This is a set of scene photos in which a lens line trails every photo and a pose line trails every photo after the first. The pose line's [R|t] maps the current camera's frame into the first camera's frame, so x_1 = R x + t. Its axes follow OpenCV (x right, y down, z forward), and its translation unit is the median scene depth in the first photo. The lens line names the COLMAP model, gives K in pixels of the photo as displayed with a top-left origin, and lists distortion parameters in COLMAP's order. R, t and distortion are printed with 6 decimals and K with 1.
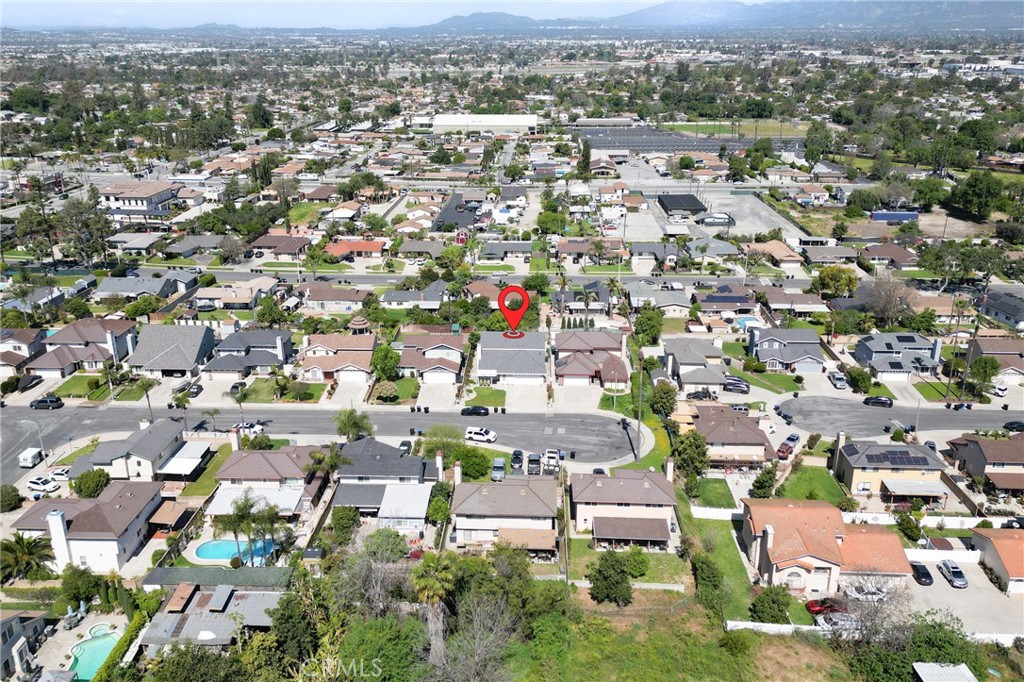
lens RADIAL K [[830.9, 0, 512.7], [0, 830.9, 341.0], [0, 0, 1]] dist [0.033257, -0.003888]
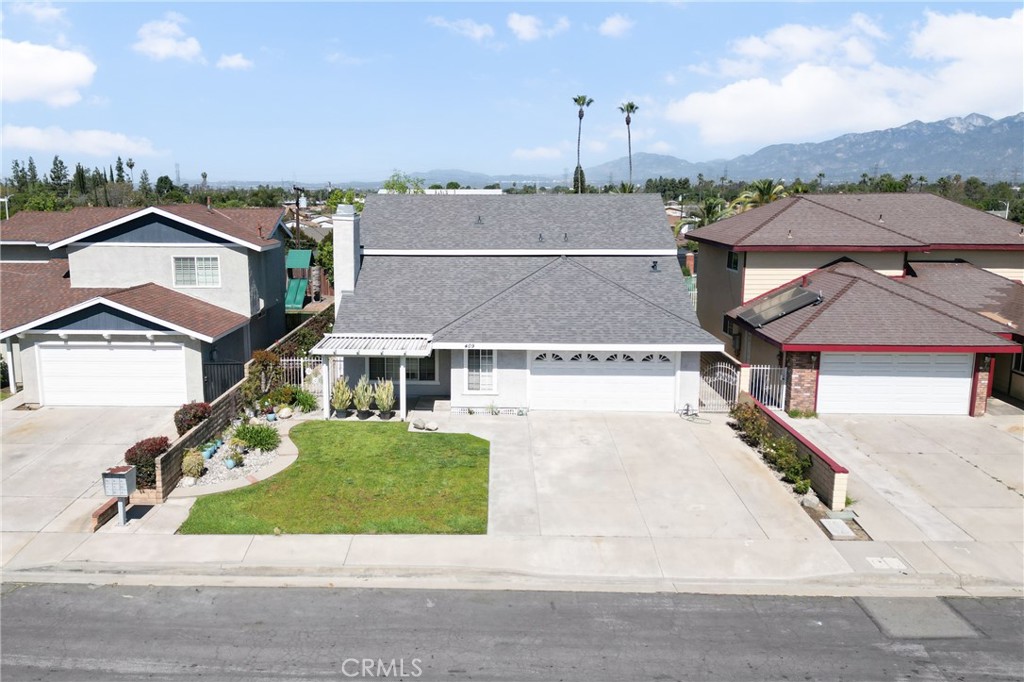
lens RADIAL K [[830.9, 0, 511.2], [0, 830.9, 341.2], [0, 0, 1]] dist [0.033257, -0.003888]
pose [[0.999570, 0.009395, 0.027785, -0.007733], [-0.004739, 0.986596, -0.163116, 0.066825], [-0.028945, 0.162914, 0.986216, 0.826646]]
